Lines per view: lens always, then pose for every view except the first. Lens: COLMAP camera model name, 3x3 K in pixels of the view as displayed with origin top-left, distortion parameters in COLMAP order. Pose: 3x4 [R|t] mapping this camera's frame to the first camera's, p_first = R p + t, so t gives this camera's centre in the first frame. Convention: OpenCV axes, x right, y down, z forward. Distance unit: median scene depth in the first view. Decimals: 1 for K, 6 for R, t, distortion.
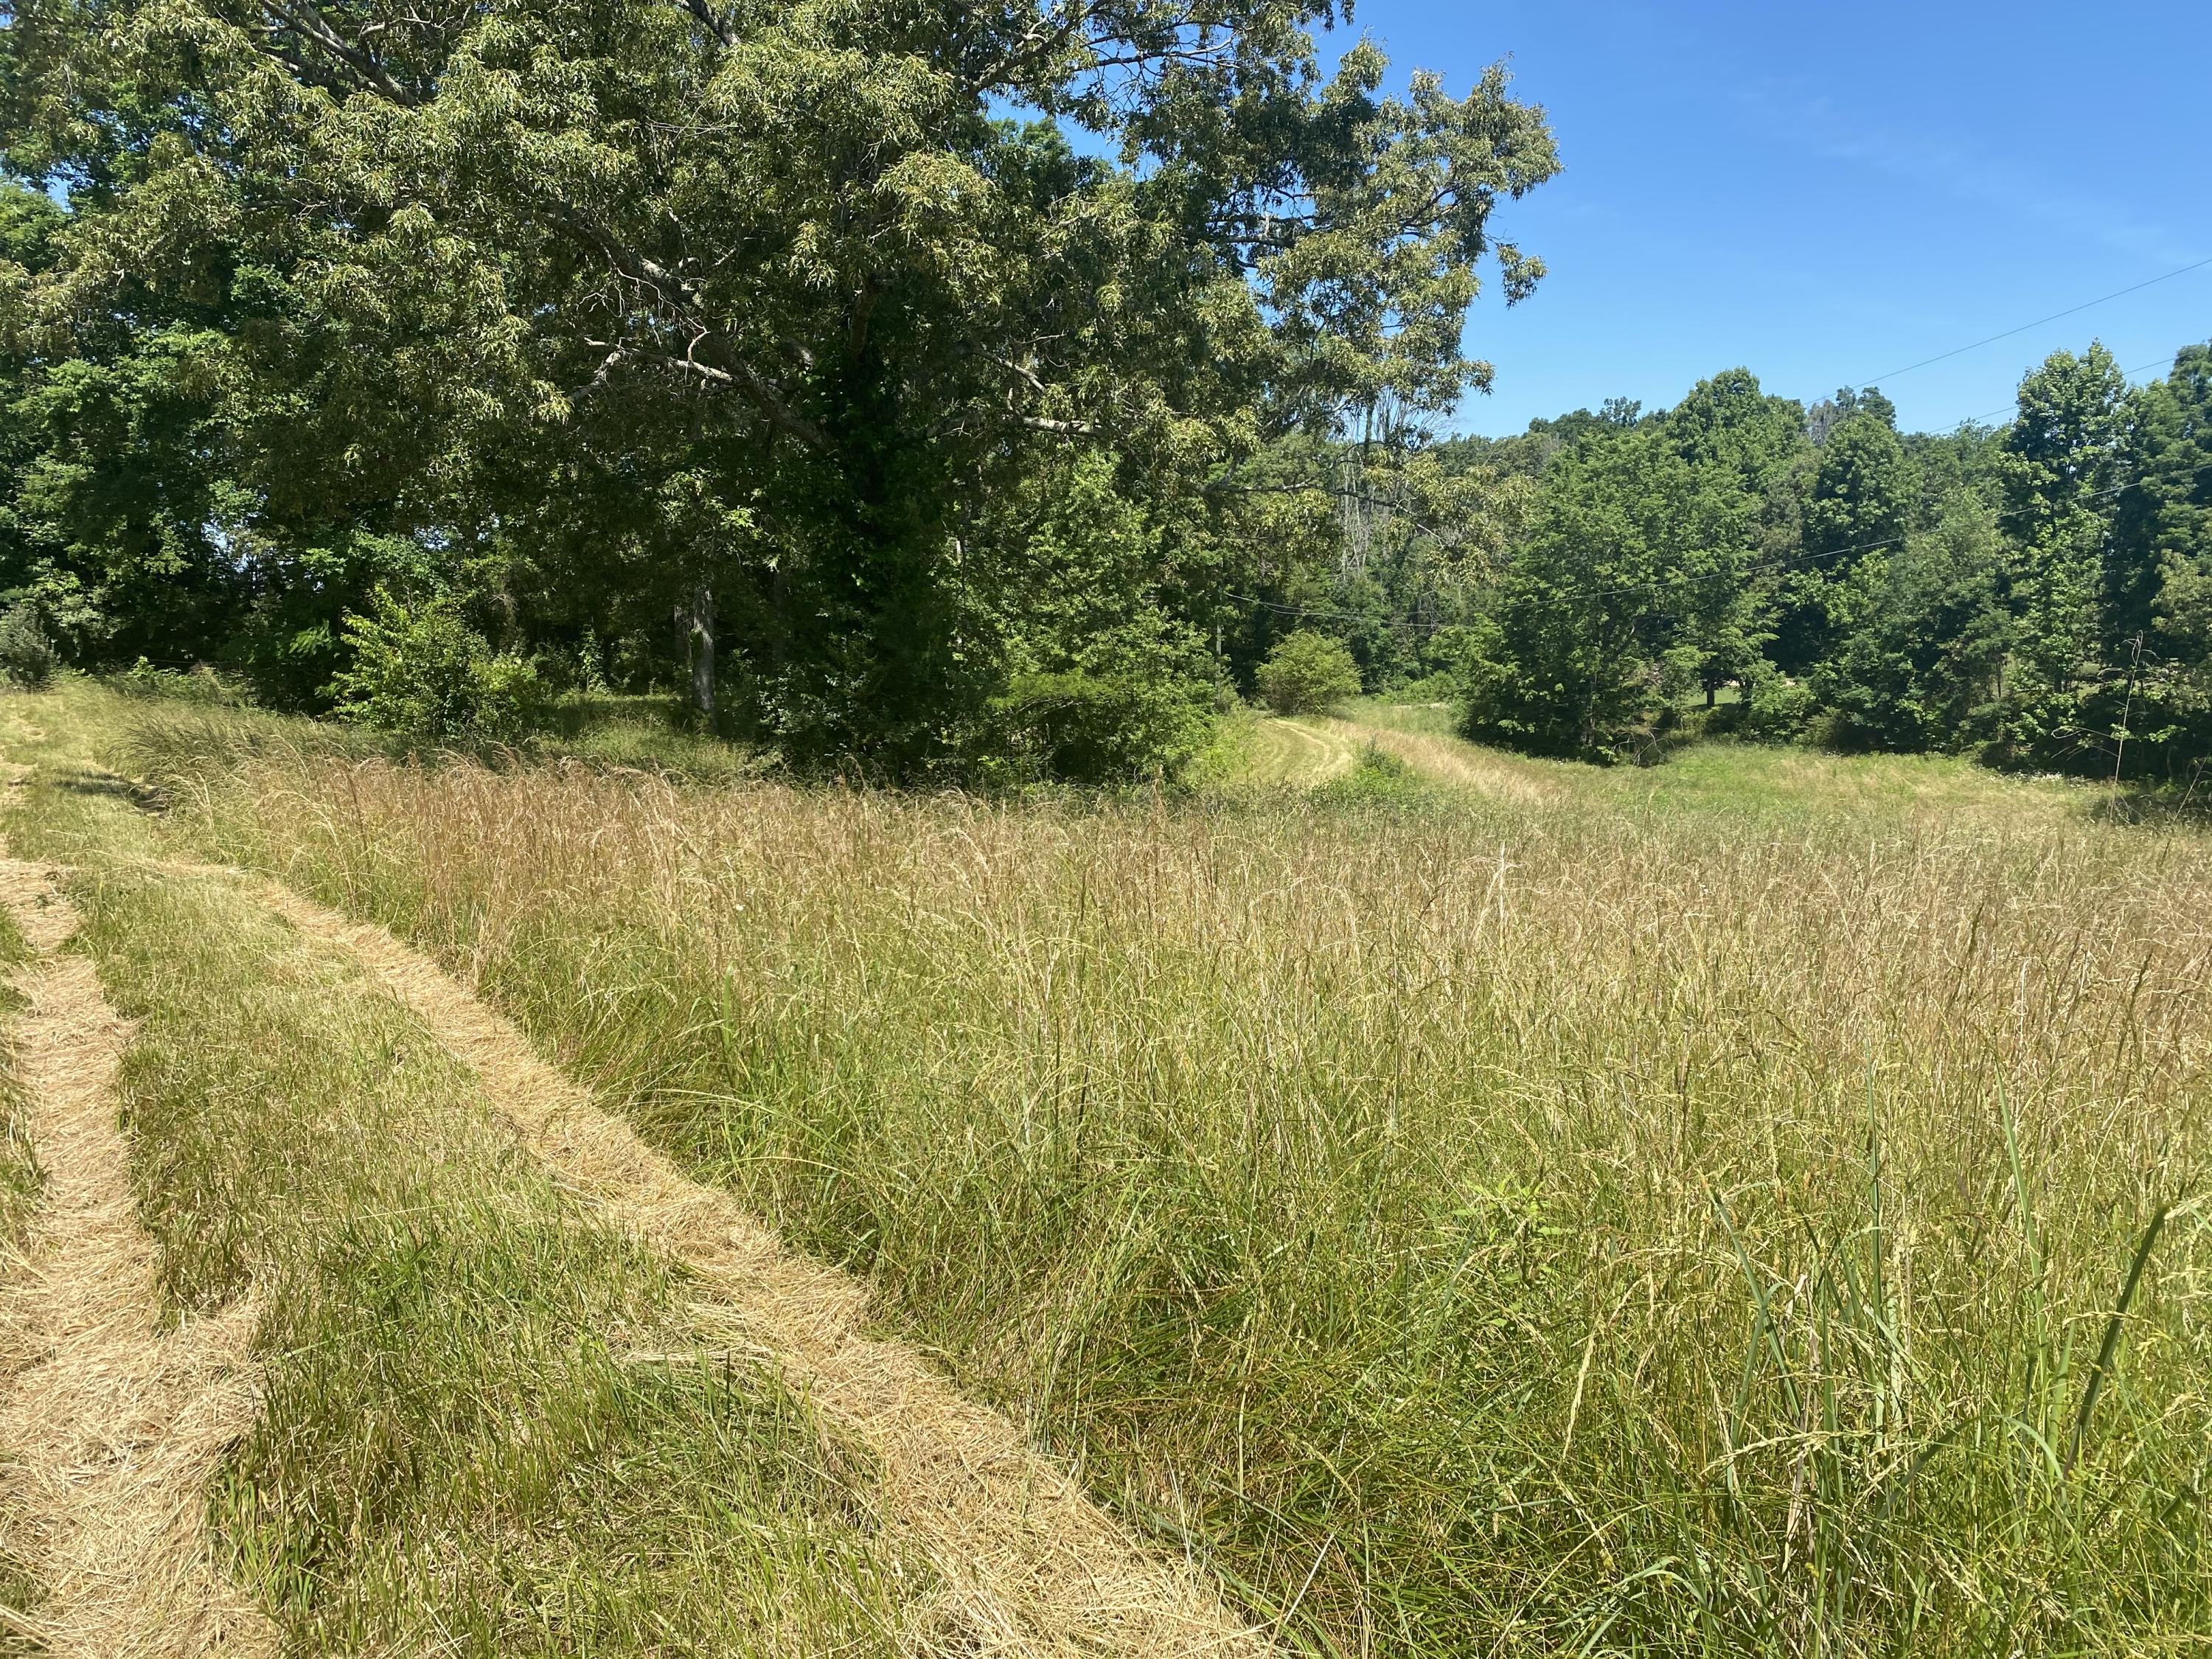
lens RADIAL K [[1673.9, 0, 1106.0], [0, 1673.9, 829.5], [0, 0, 1]] dist [0.005995, 0.006703]
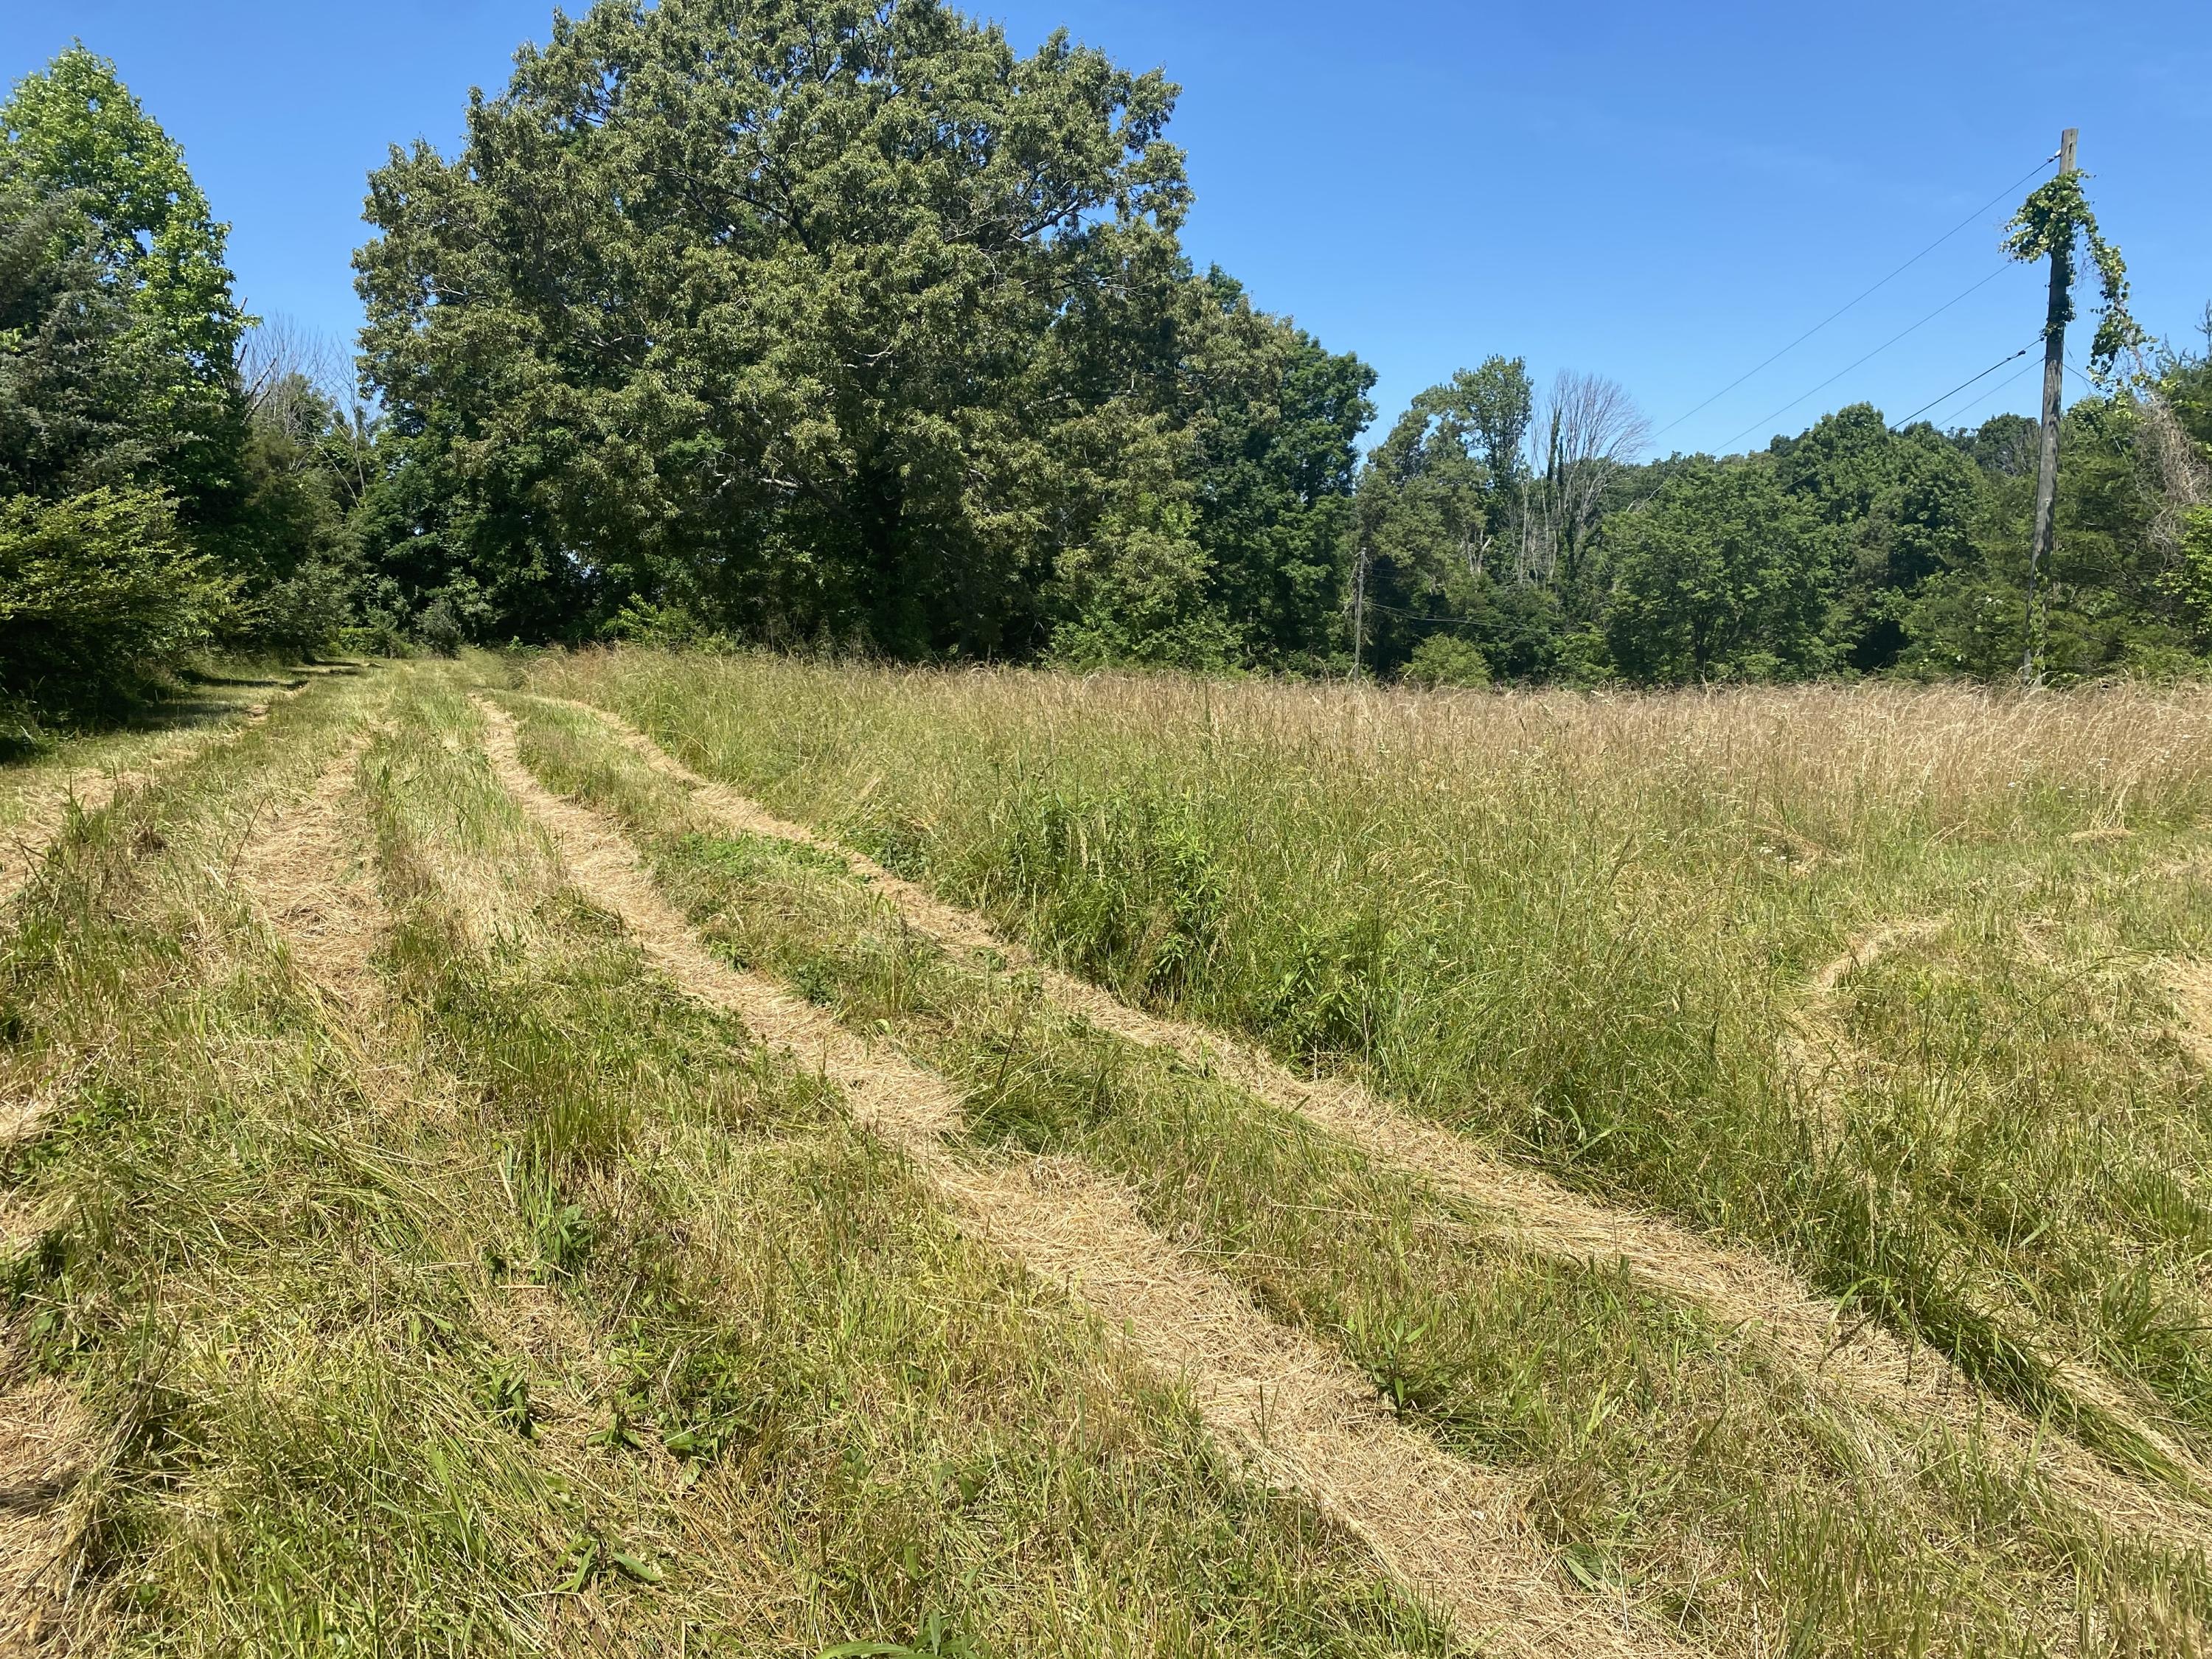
lens RADIAL K [[1673.9, 0, 1106.0], [0, 1673.9, 829.5], [0, 0, 1]] dist [0.005995, 0.006703]
pose [[0.982701, 0.037479, -0.181369, 0.121175], [-0.038073, 0.999275, 0.000208, 0.027436], [0.181246, 0.006700, 0.983415, -0.204221]]
